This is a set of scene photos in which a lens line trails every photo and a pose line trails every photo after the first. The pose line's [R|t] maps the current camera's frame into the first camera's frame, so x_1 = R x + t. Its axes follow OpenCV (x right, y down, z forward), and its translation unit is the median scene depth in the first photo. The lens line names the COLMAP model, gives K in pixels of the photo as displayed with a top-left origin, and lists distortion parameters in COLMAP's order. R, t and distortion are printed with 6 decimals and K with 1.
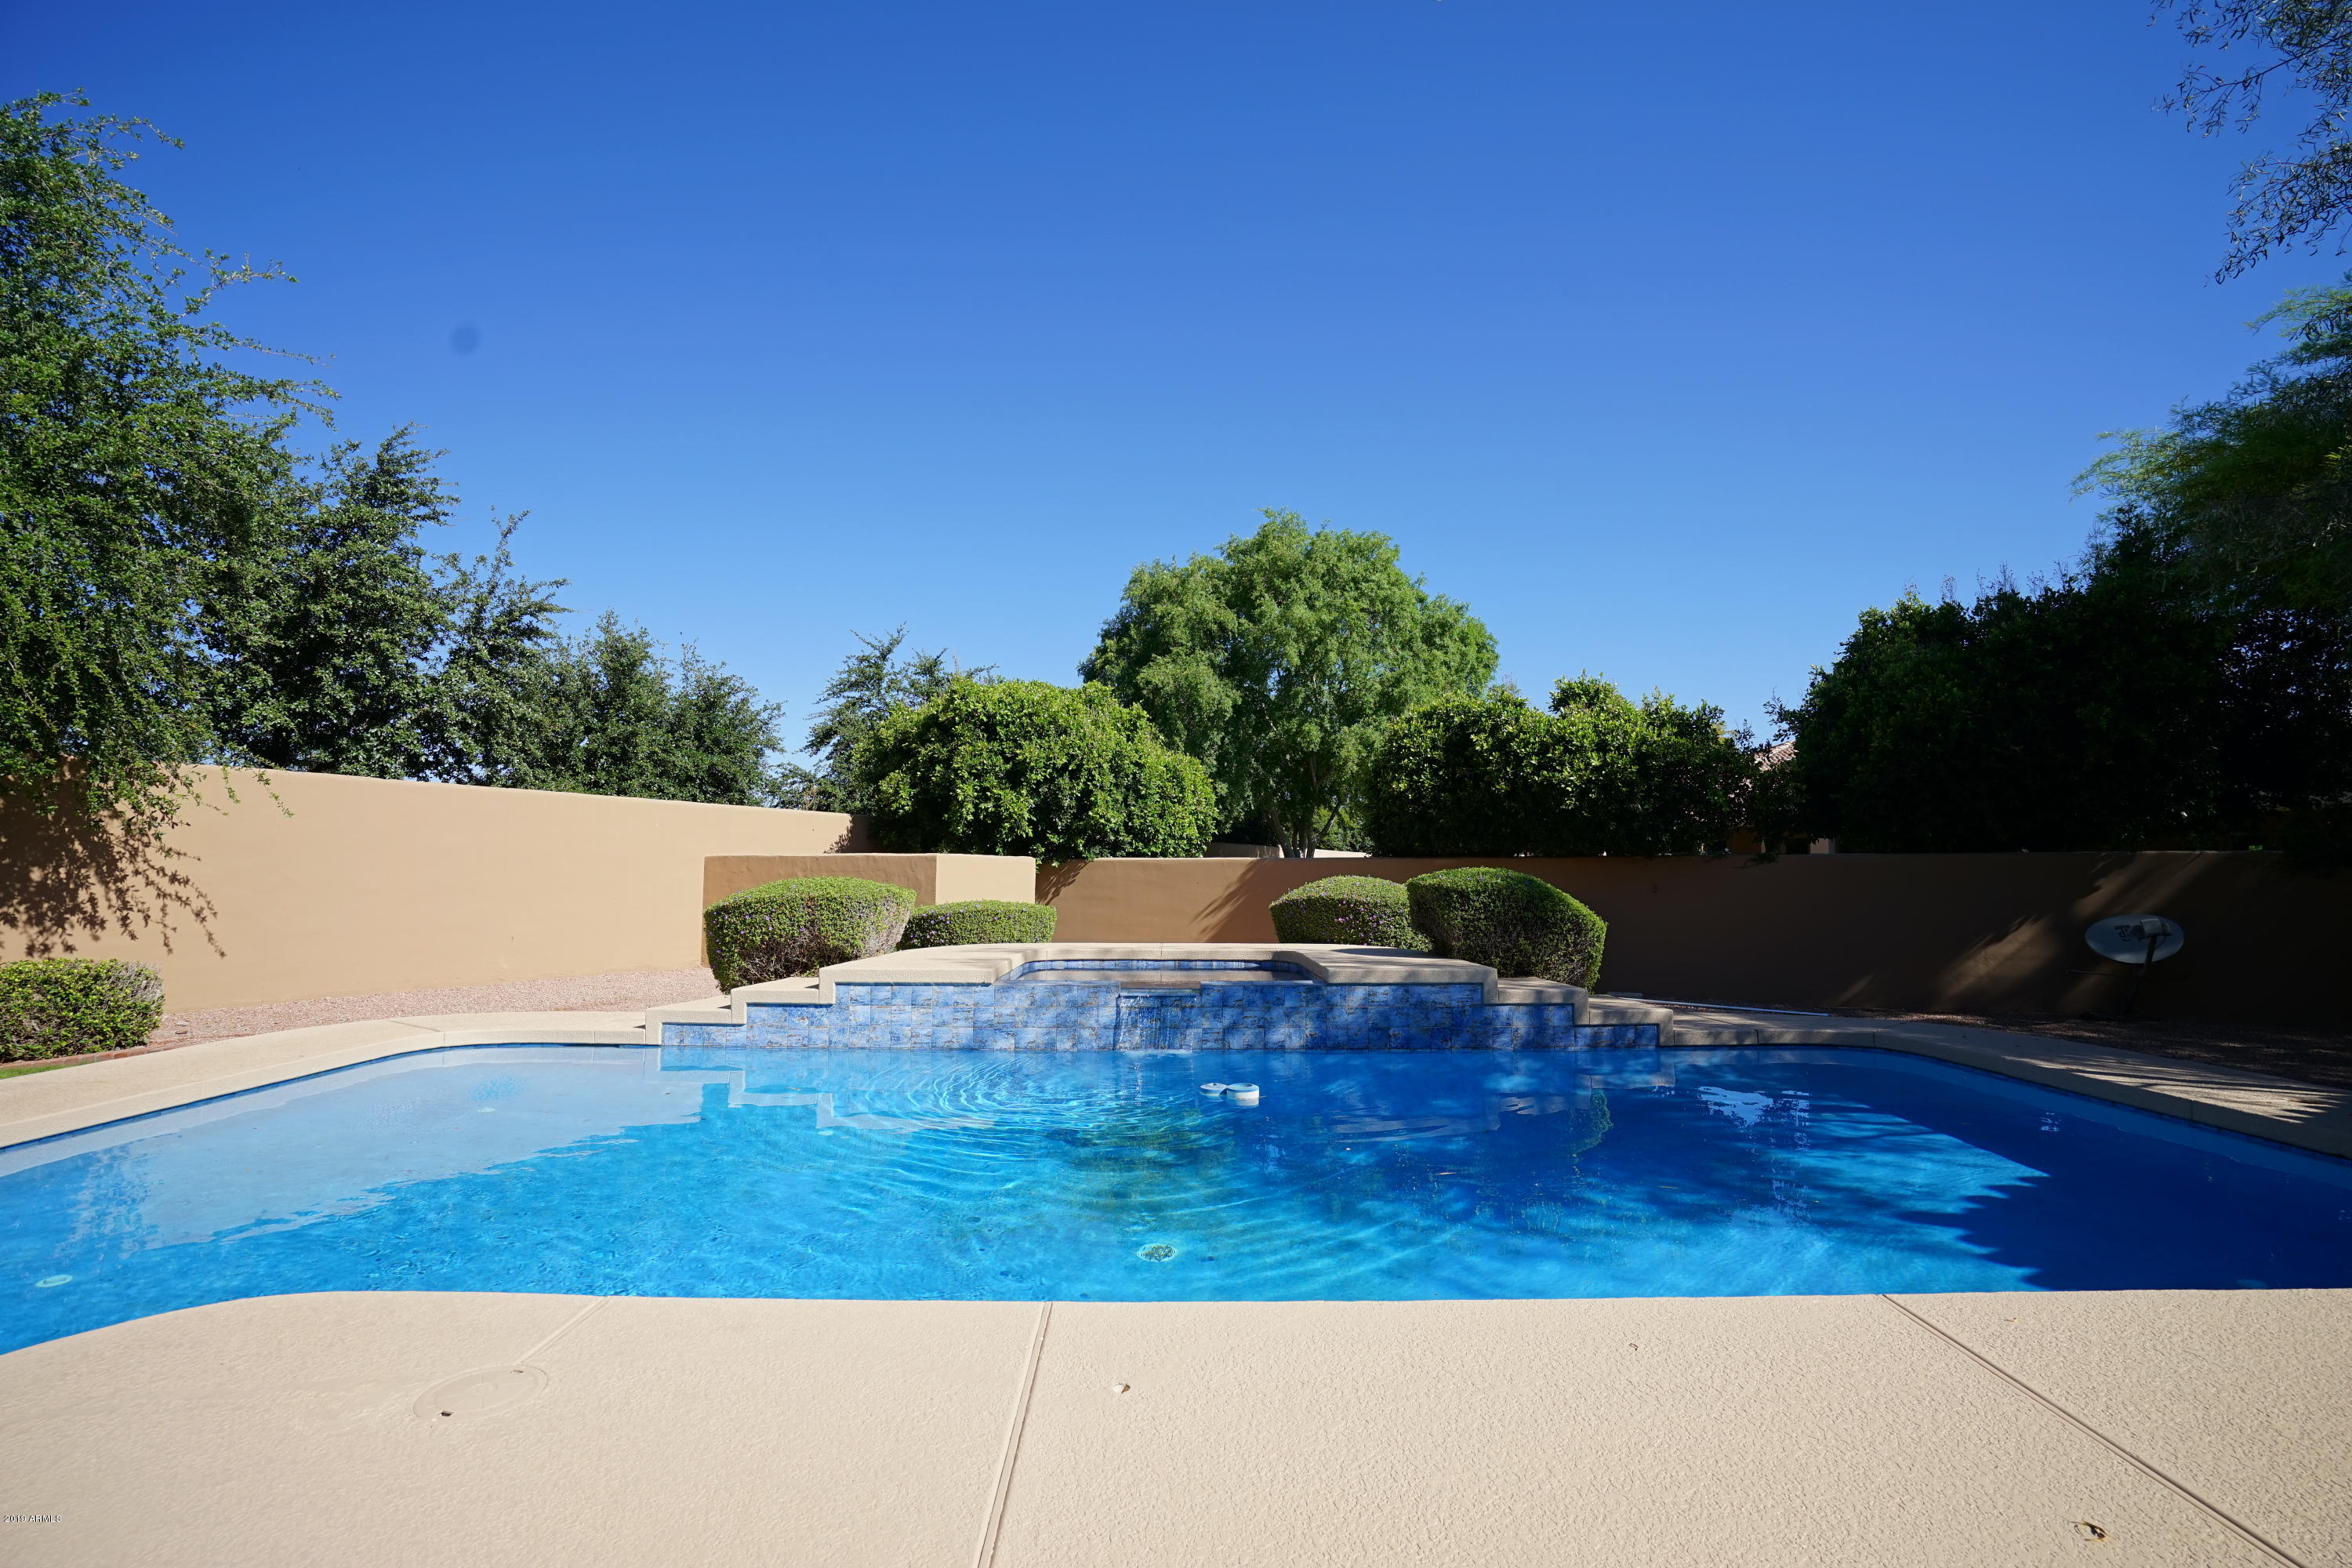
lens RADIAL K [[1078.7, 0, 1185.8], [0, 1078.7, 778.3], [0, 0, 1]] dist [-0.050128, 0.016394]
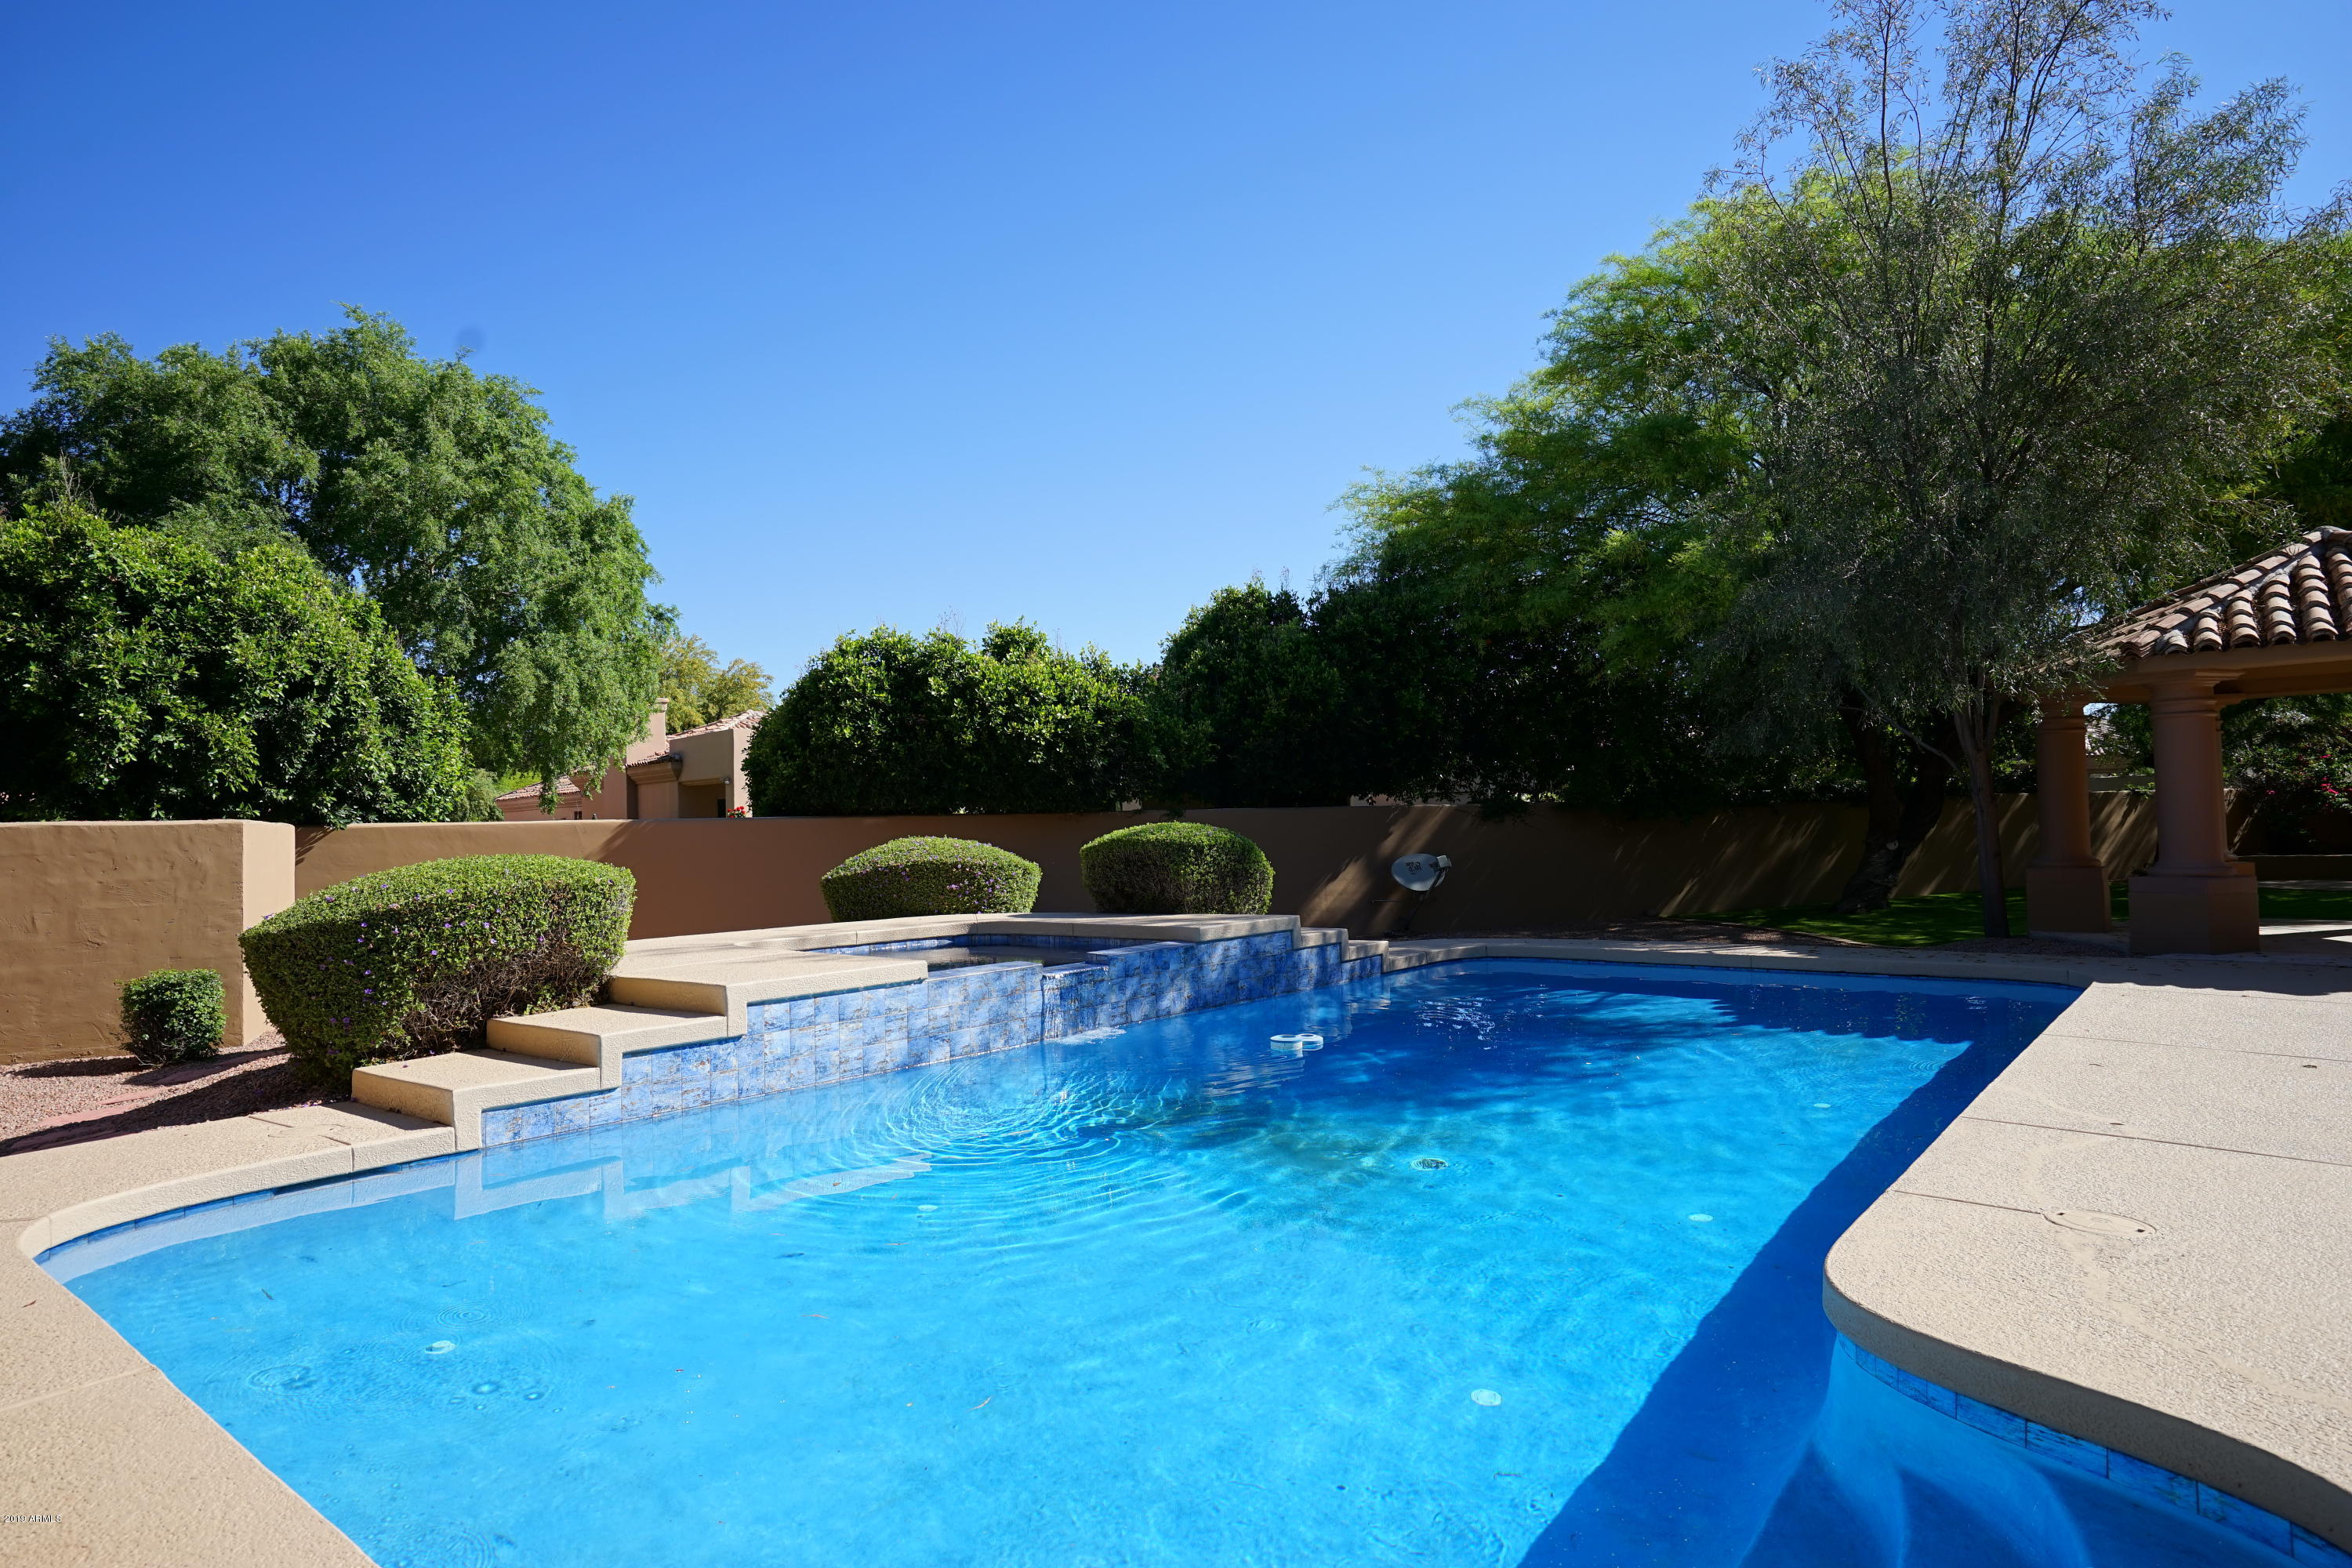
lens RADIAL K [[1309.1, 0, 1167.5], [0, 1309.1, 784.3], [0, 0, 1]] dist [-0.013510, 0.003258]
pose [[0.655836, 0.005411, 0.754884, -0.486299], [-0.041005, 0.998753, 0.028466, 0.010353], [-0.753788, -0.049623, 0.655241, 0.161455]]
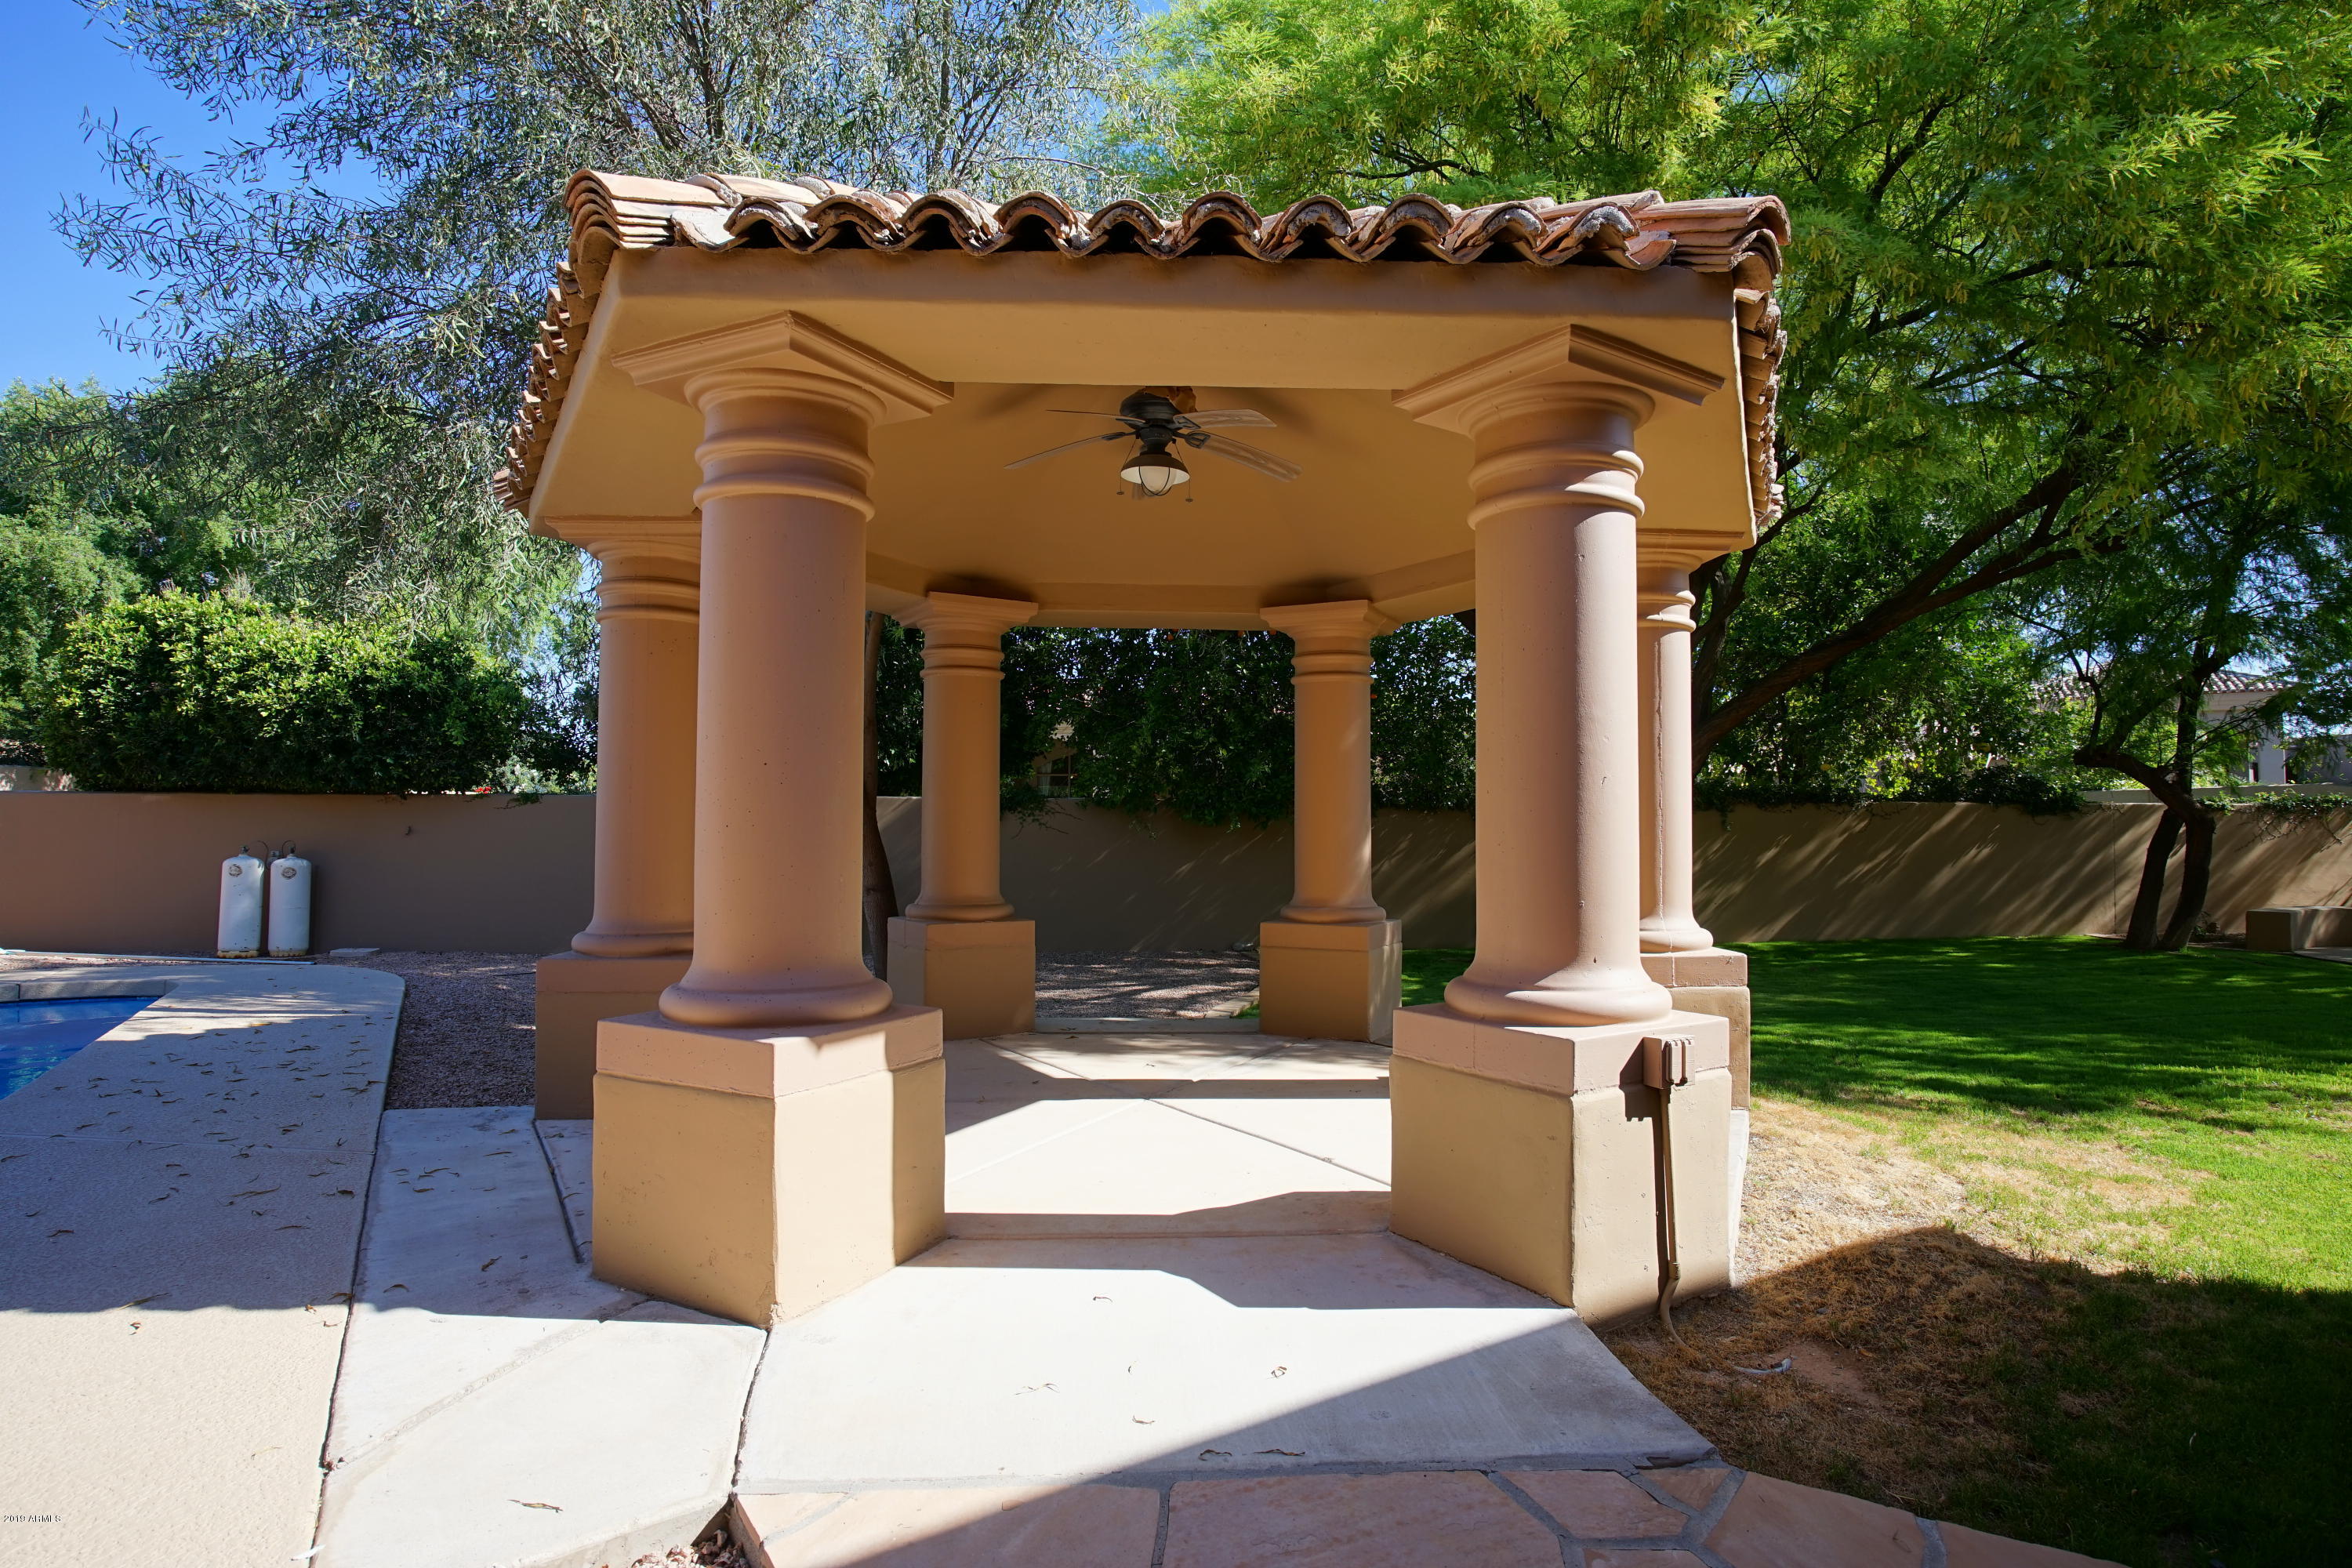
lens RADIAL K [[1215.5, 0, 1194.9], [0, 1215.5, 778.2], [0, 0, 1]] dist [-0.027977, 0.005766]
pose [[0.851922, 0.021748, 0.523217, 0.531791], [-0.048003, 0.998174, 0.036670, -0.009504], [-0.521464, -0.056356, 0.851410, -0.210727]]
